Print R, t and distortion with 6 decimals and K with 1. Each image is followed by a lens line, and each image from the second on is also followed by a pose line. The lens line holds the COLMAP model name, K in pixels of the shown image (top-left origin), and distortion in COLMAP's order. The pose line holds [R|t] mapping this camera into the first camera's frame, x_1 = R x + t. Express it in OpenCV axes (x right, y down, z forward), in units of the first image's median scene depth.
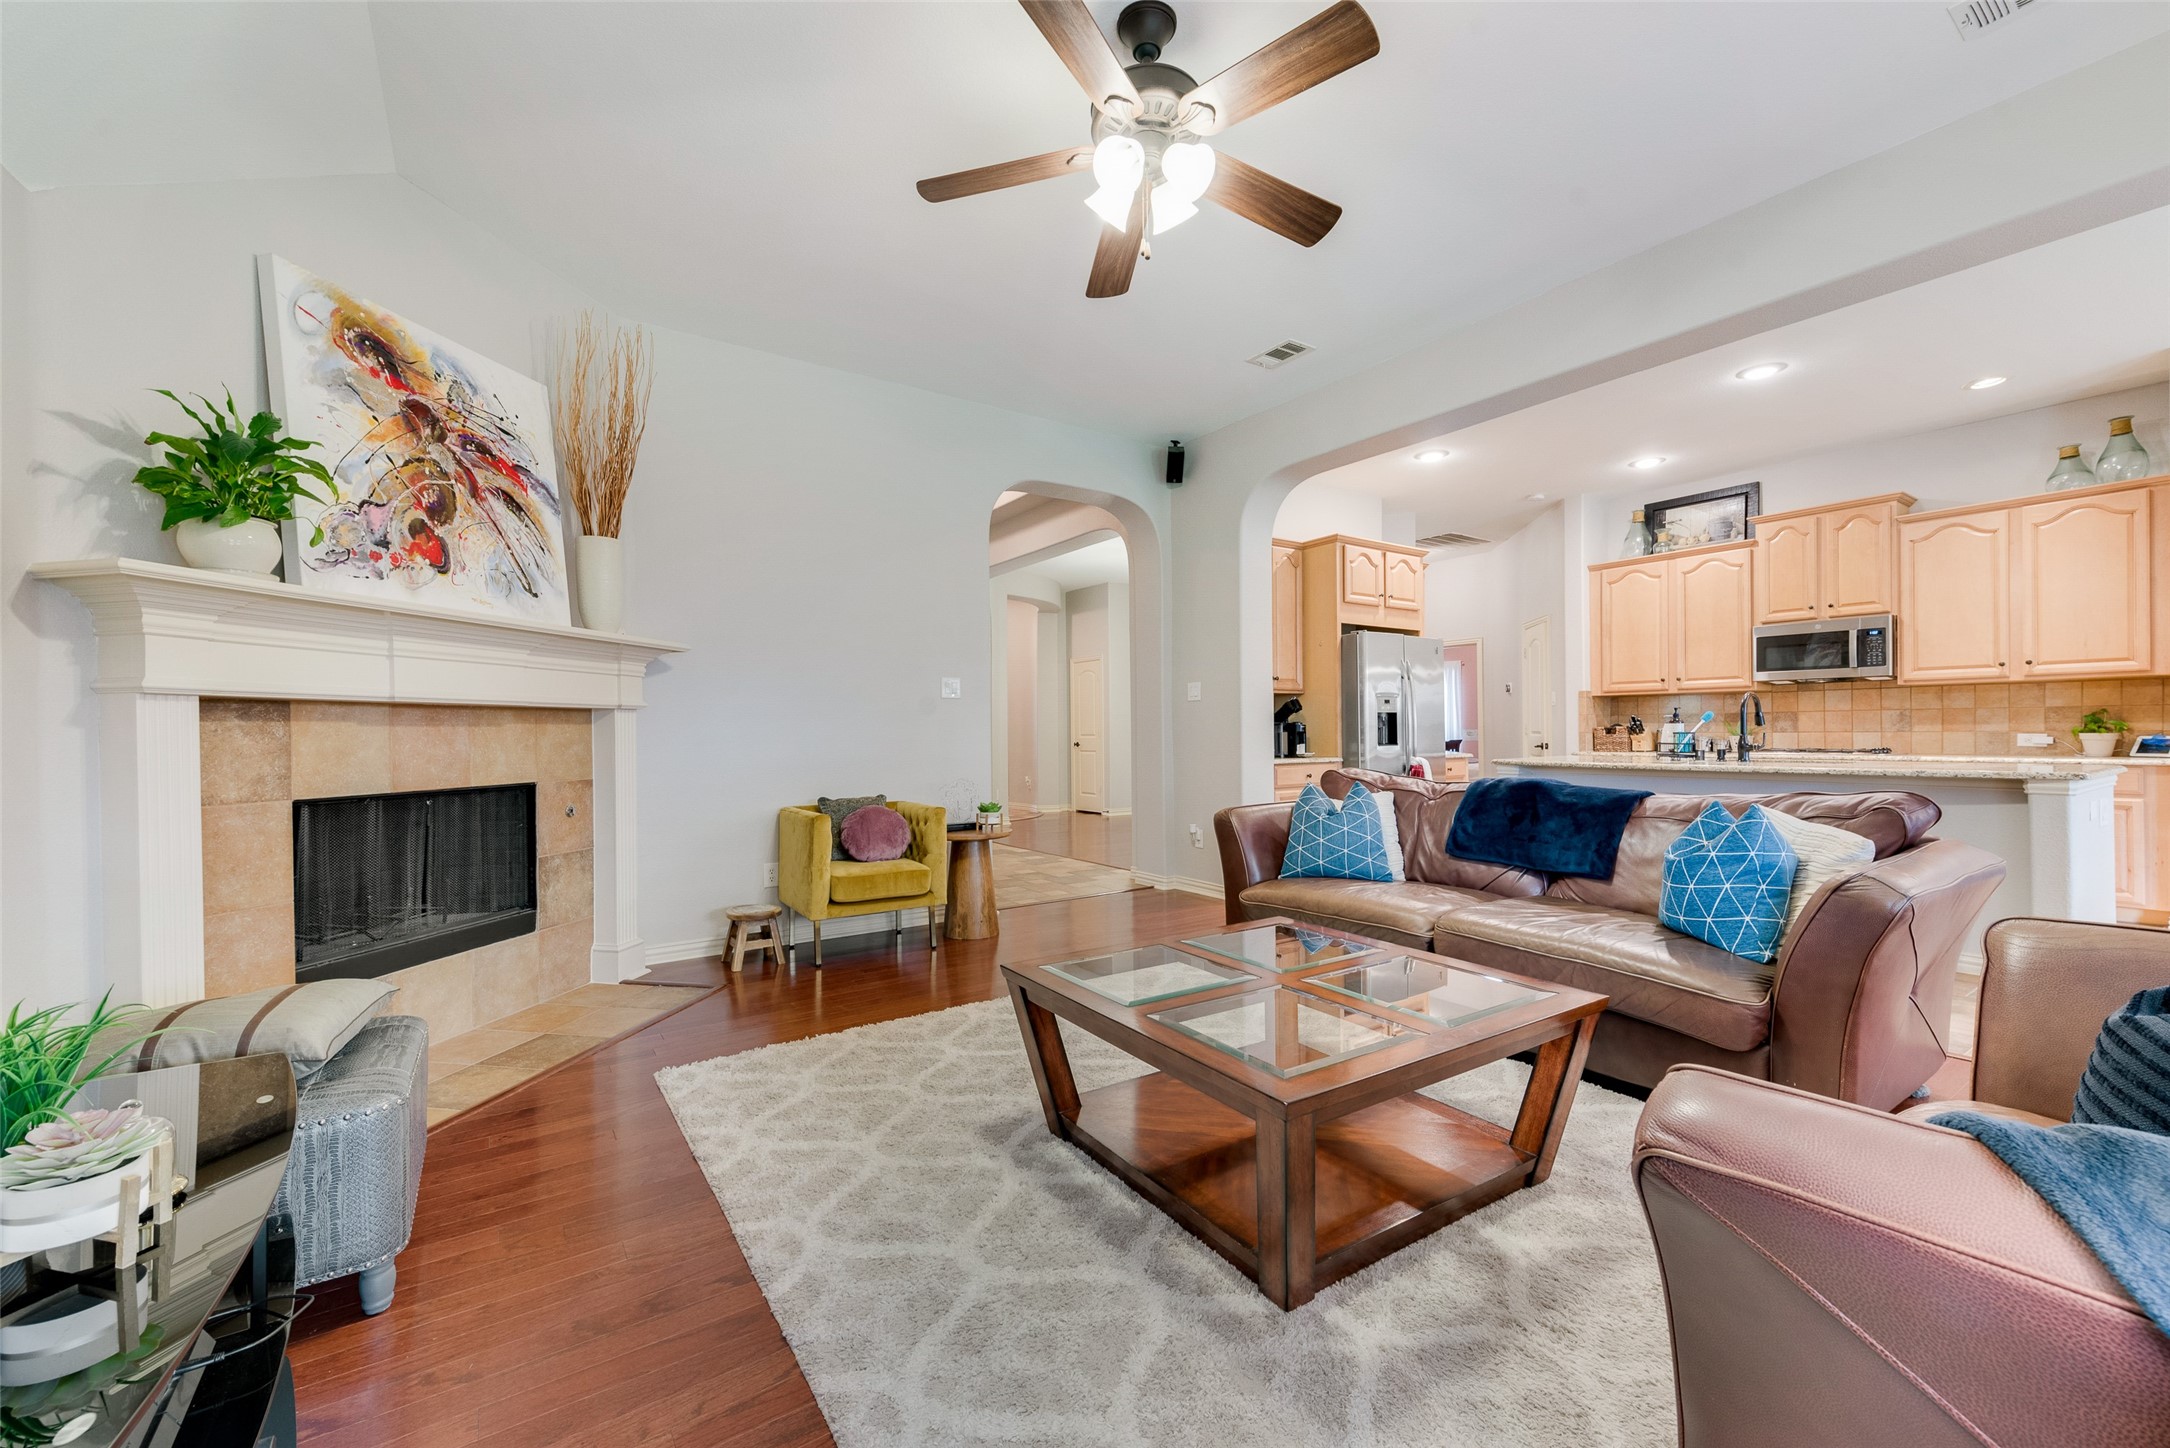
lens RADIAL K [[856.6, 0, 1082.6], [0, 856.6, 736.3], [0, 0, 1]] dist [0.008512, -0.002647]
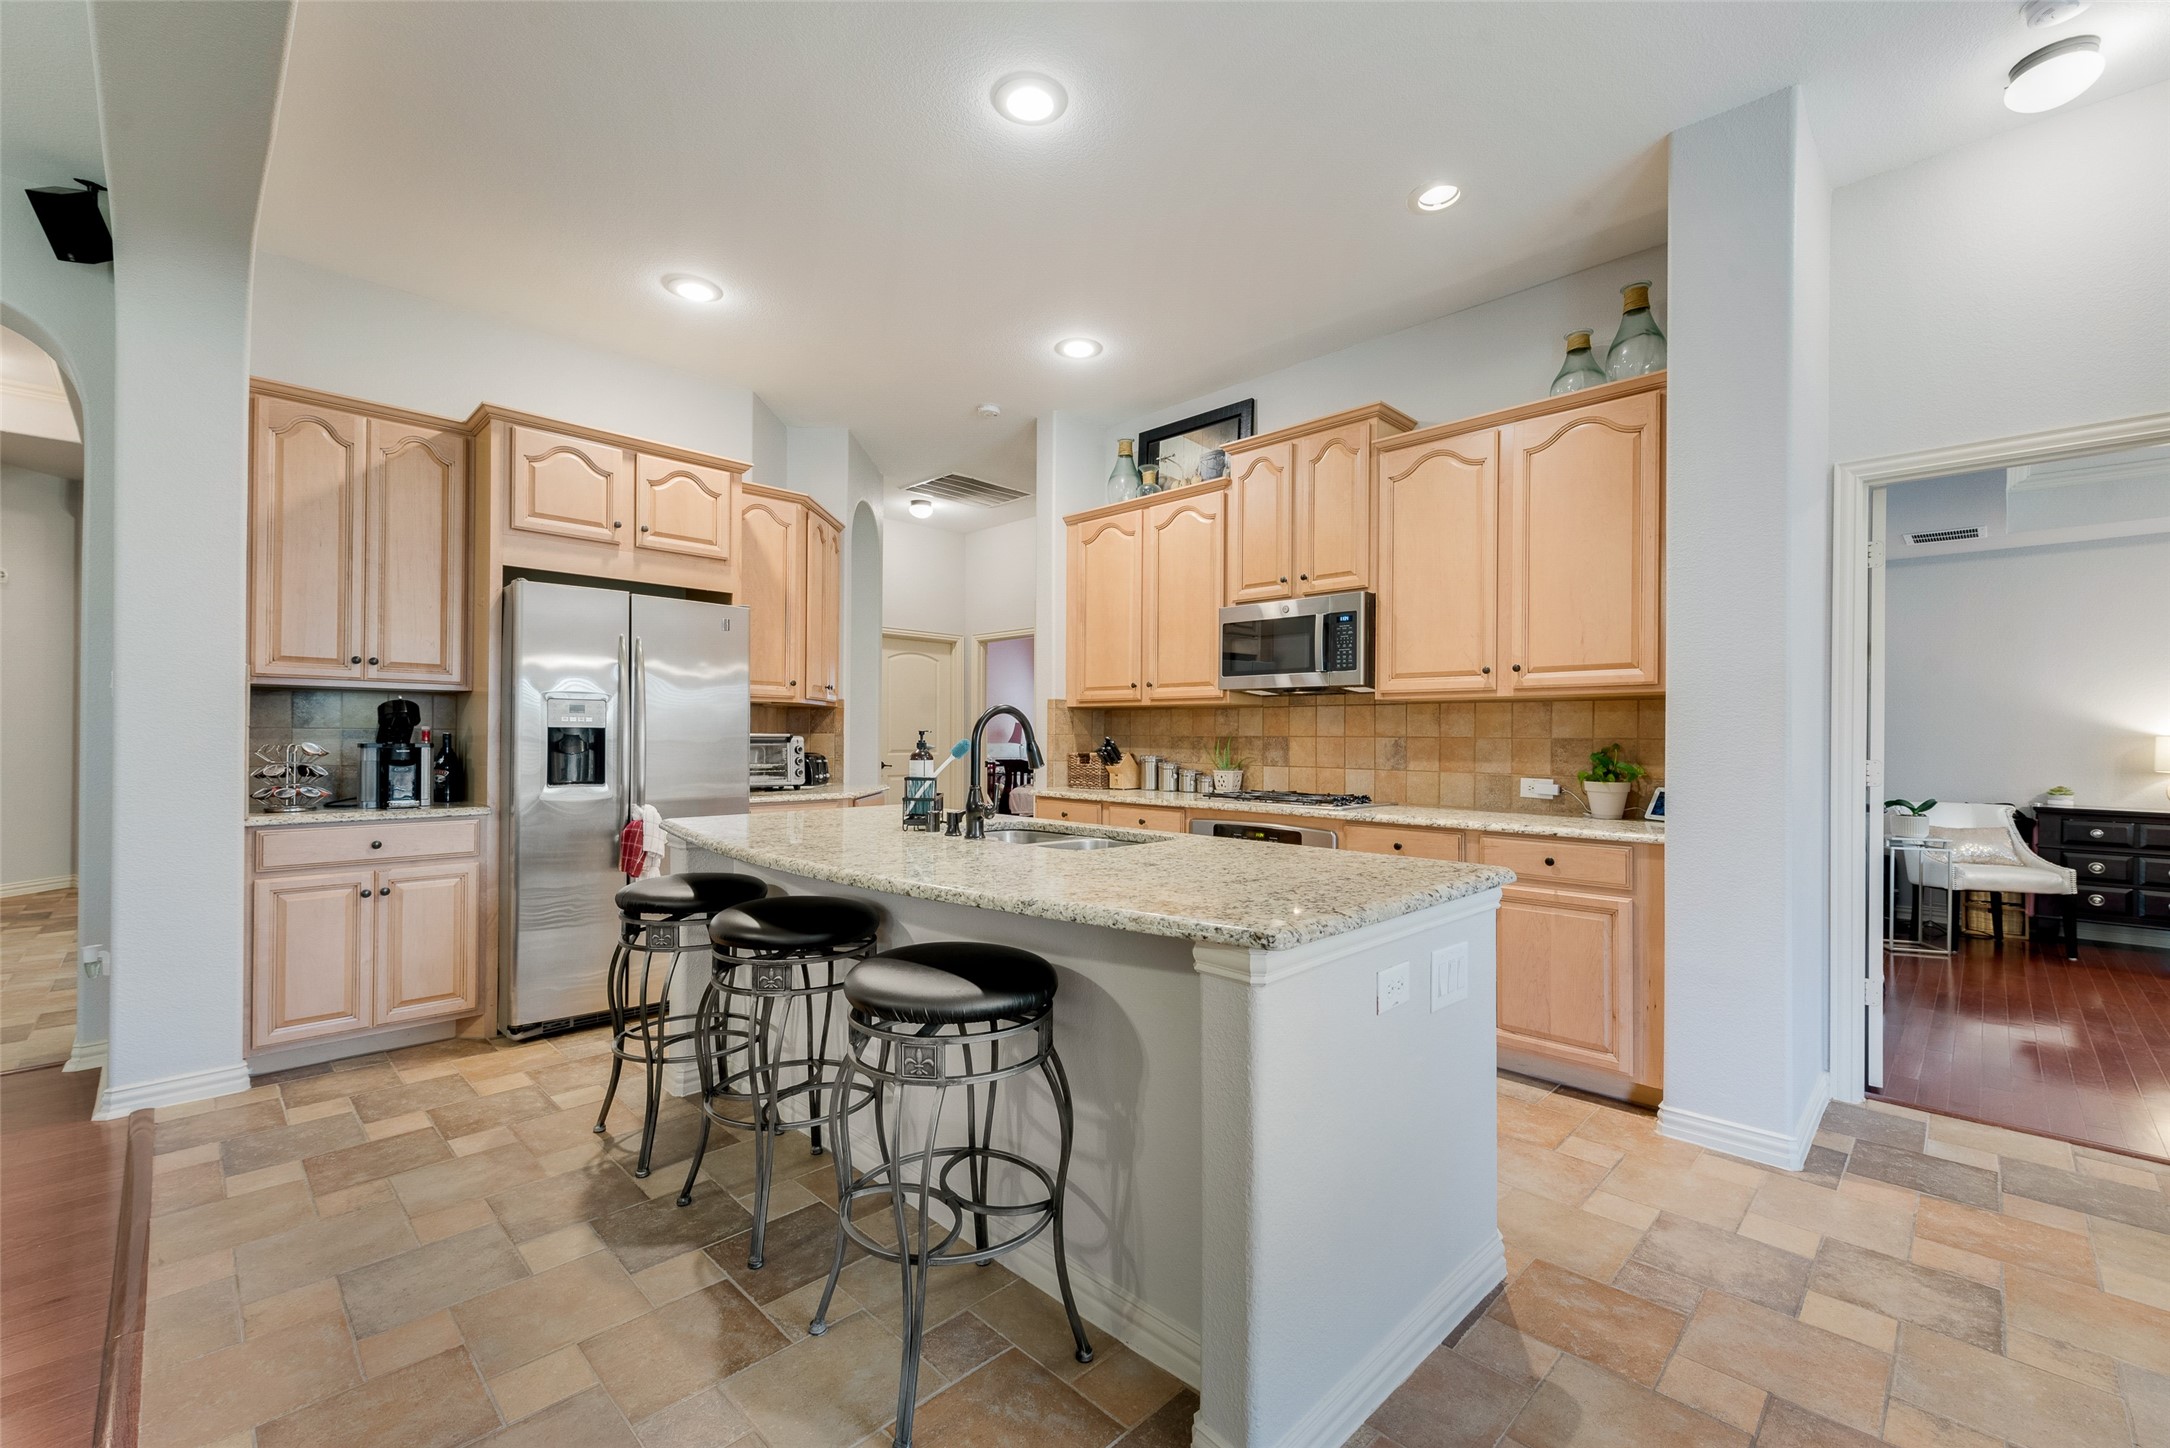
lens RADIAL K [[897.6, 0, 1086.0], [0, 897.6, 739.7], [0, 0, 1]] dist [0.004810, -0.000673]
pose [[0.981170, 0.015099, 0.192554, 0.737432], [-0.014841, 0.999886, -0.002780, -0.029864], [-0.192574, -0.000130, 0.981282, 0.460980]]
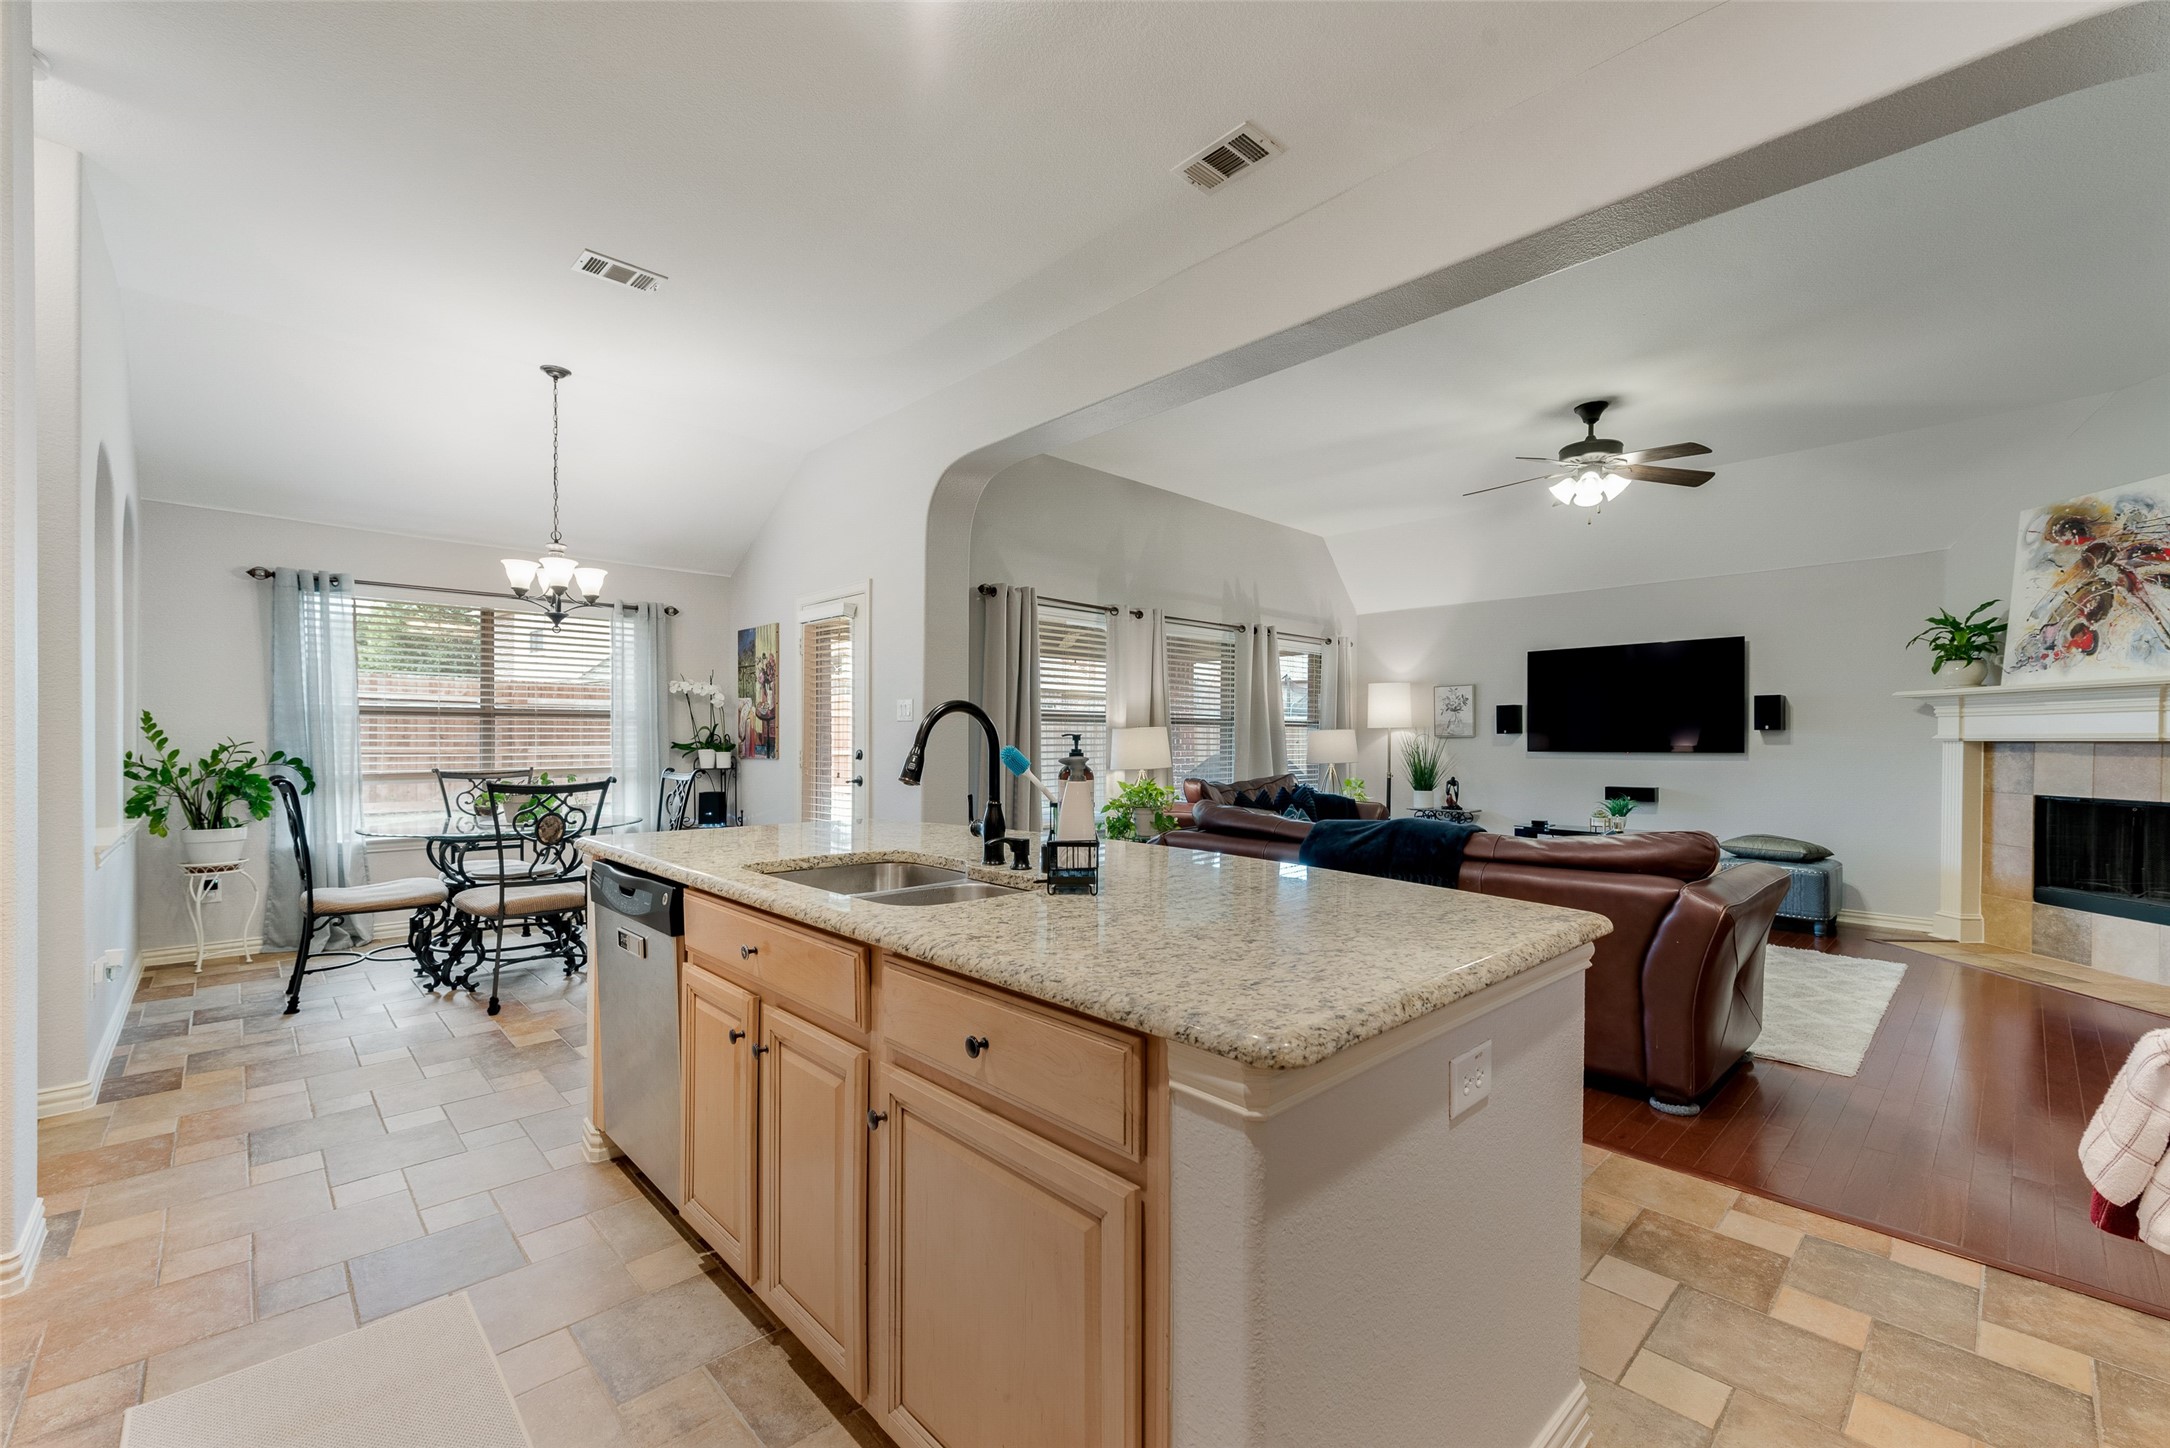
lens RADIAL K [[897.6, 0, 1091.1], [0, 897.6, 744.4], [0, 0, 1]] dist [0.004810, -0.000673]
pose [[-0.986106, 0.003674, -0.166076, 0.804634], [0.001598, 0.999919, 0.012631, -0.036321], [0.166109, 0.012190, -0.986032, 1.469818]]
